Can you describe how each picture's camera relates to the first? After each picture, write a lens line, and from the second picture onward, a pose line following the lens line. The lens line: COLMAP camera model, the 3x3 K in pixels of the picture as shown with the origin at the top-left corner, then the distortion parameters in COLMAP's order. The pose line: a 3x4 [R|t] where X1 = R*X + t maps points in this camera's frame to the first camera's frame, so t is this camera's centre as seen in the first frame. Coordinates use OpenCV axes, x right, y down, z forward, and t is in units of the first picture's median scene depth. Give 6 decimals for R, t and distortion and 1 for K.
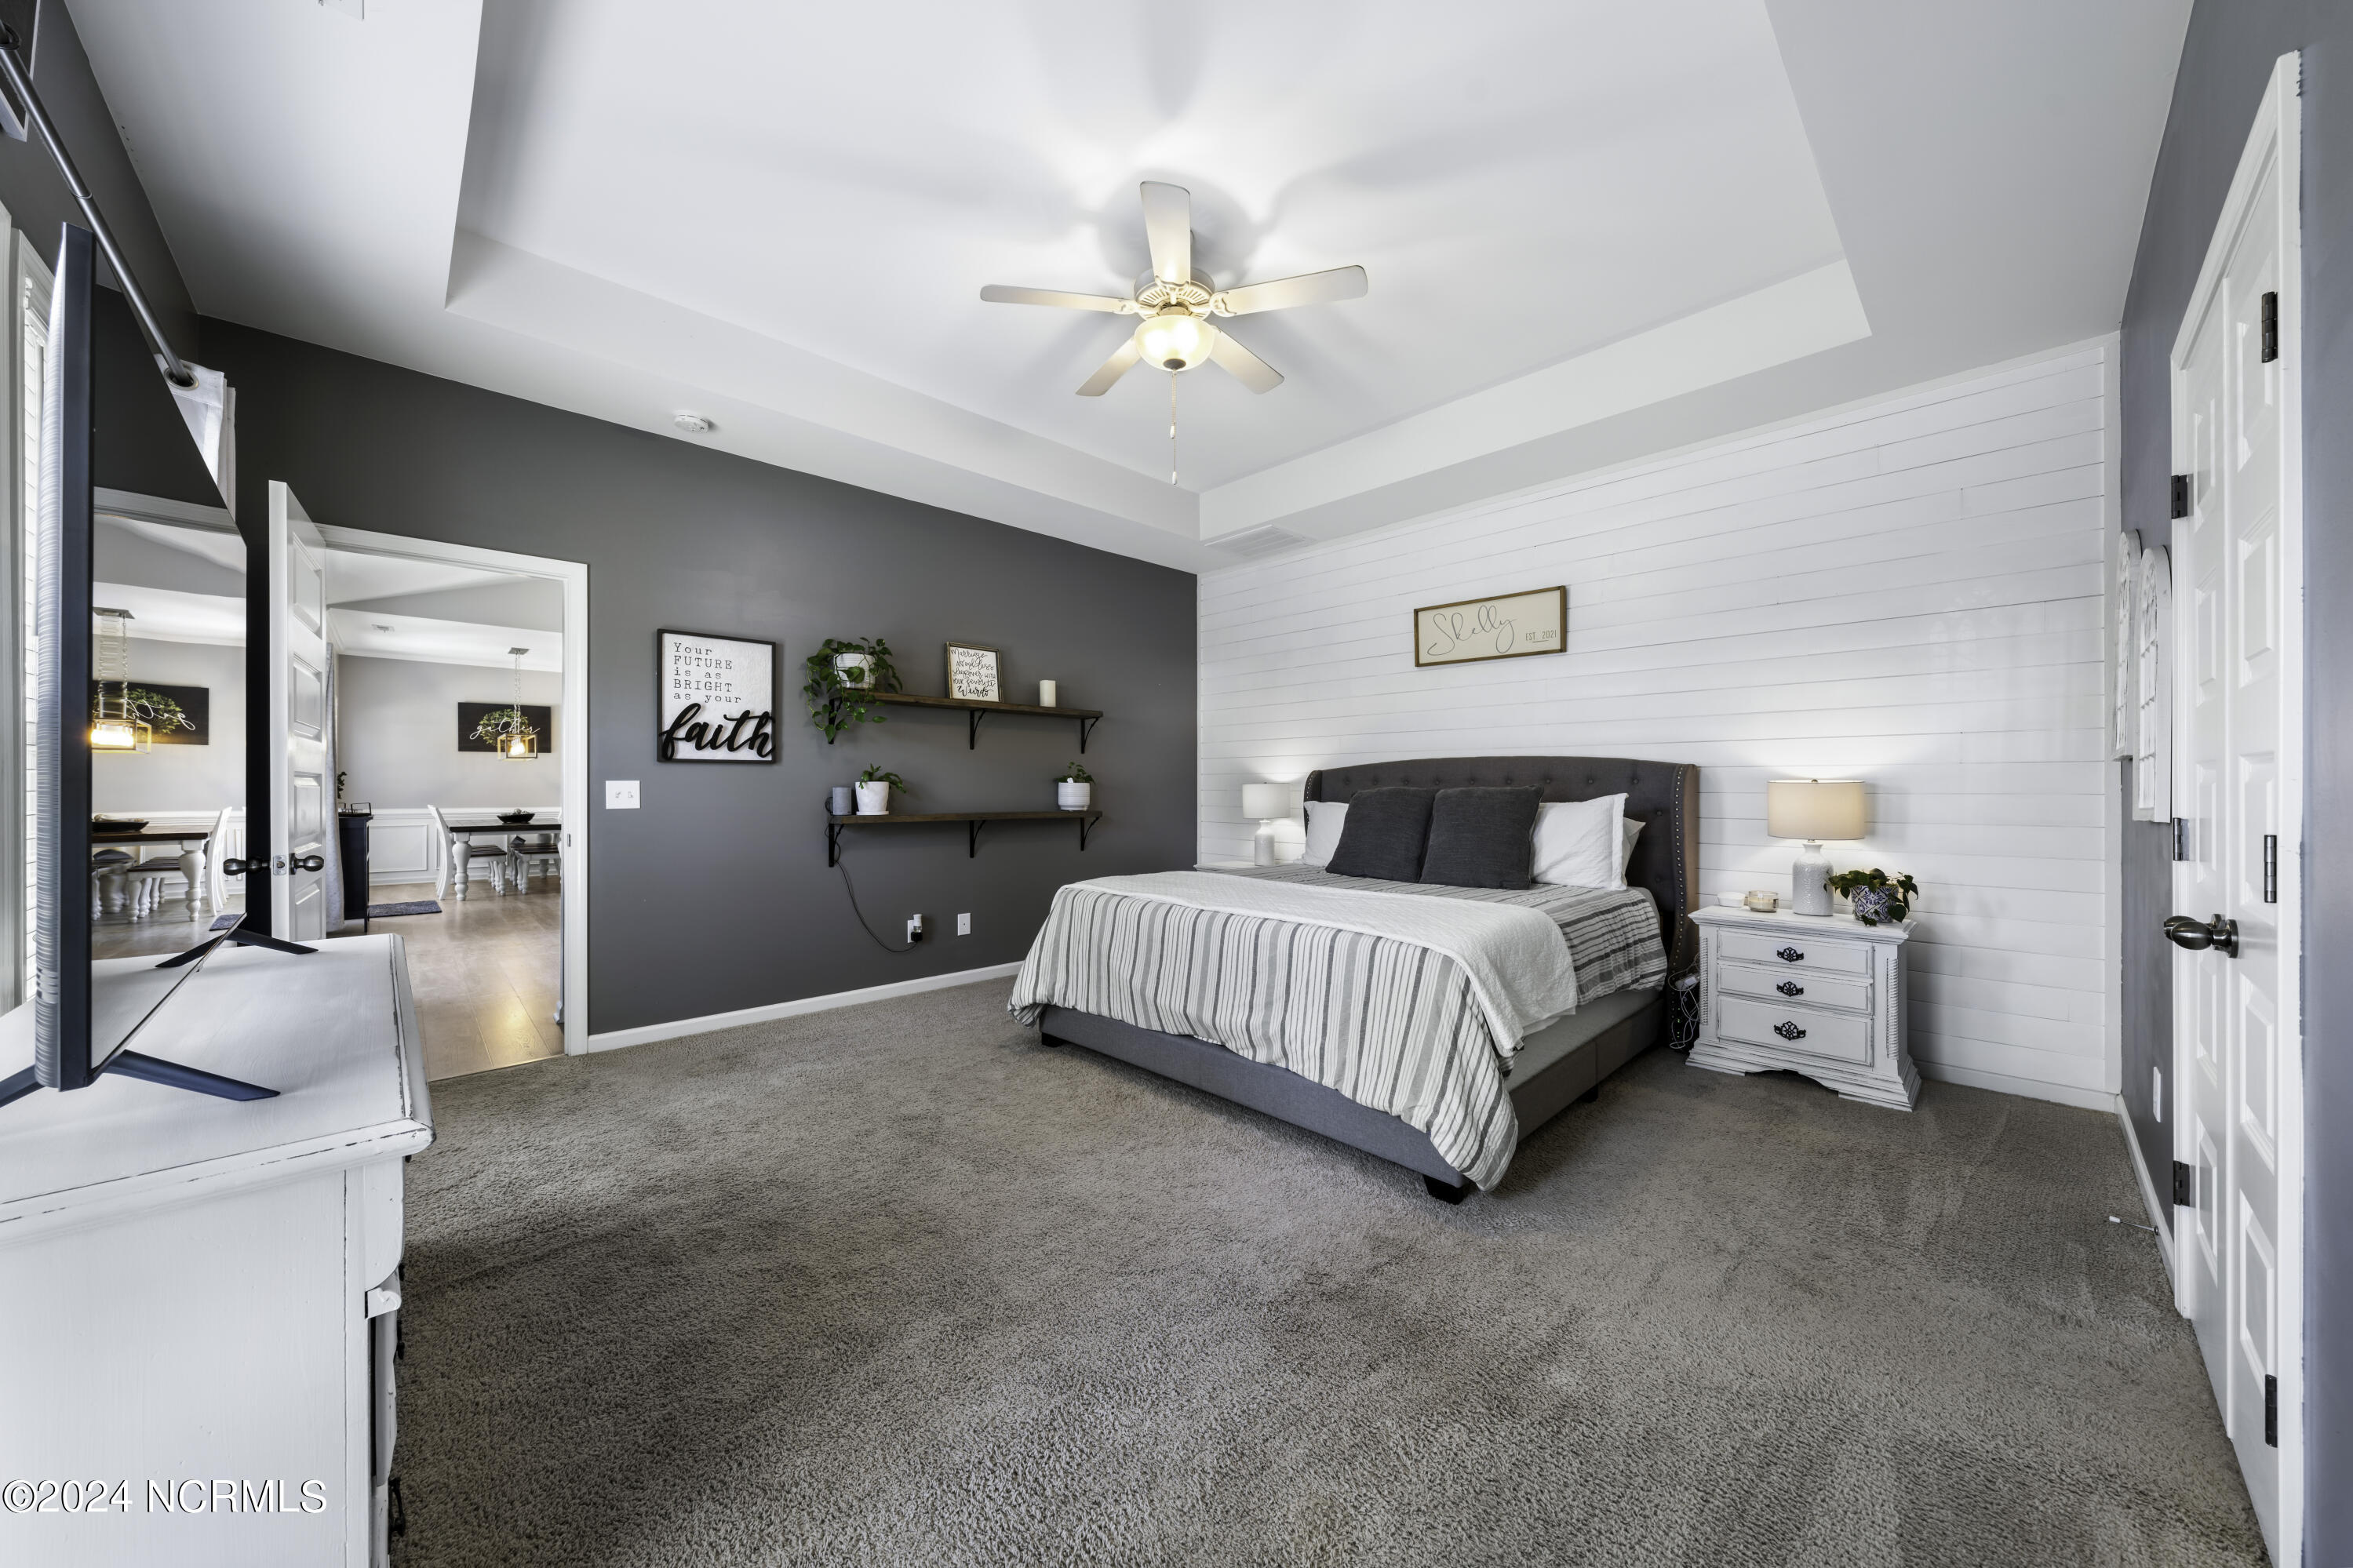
lens RADIAL K [[799.6, 0, 1171.4], [0, 799.6, 777.8], [0, 0, 1]] dist [-0.003810, 0.000893]
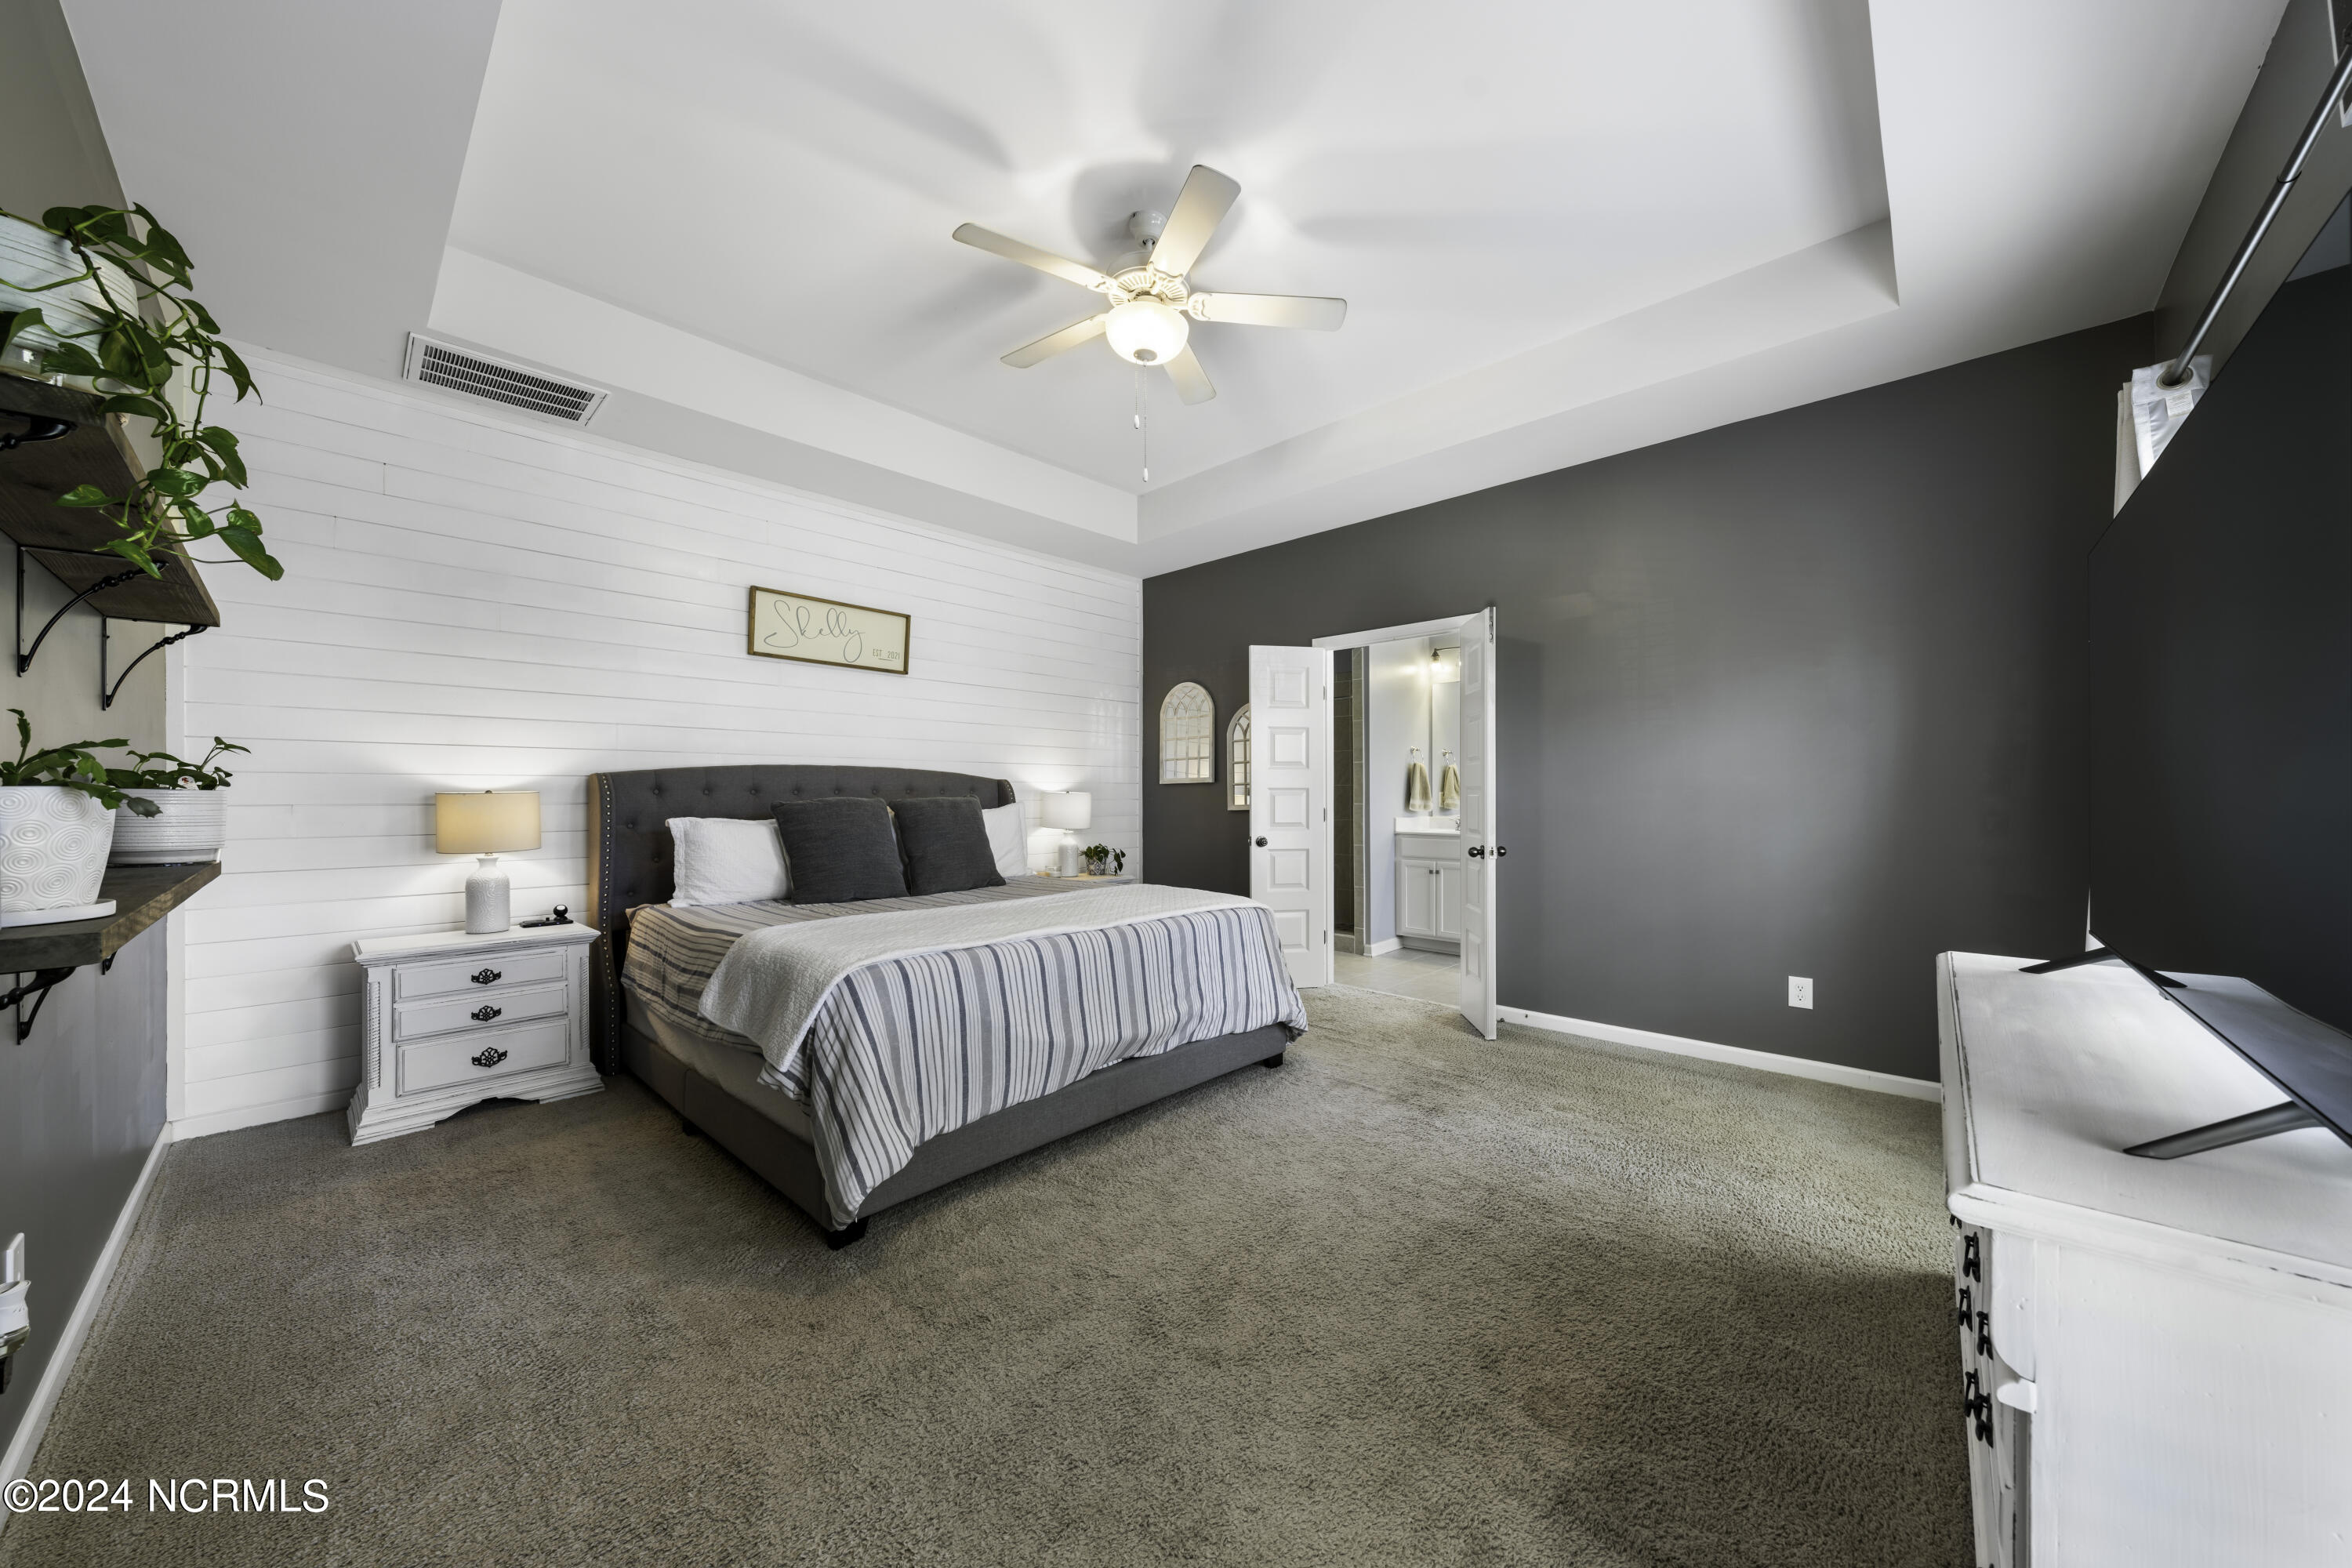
lens RADIAL K [[799.4, 0, 1187.0], [0, 799.4, 790.2], [0, 0, 1]] dist [-0.003810, 0.000893]
pose [[-0.035764, 0.007251, 0.999334, -0.616520], [-0.006804, 0.999949, -0.007499, 0.007593], [-0.999337, -0.007068, -0.035713, 0.643895]]
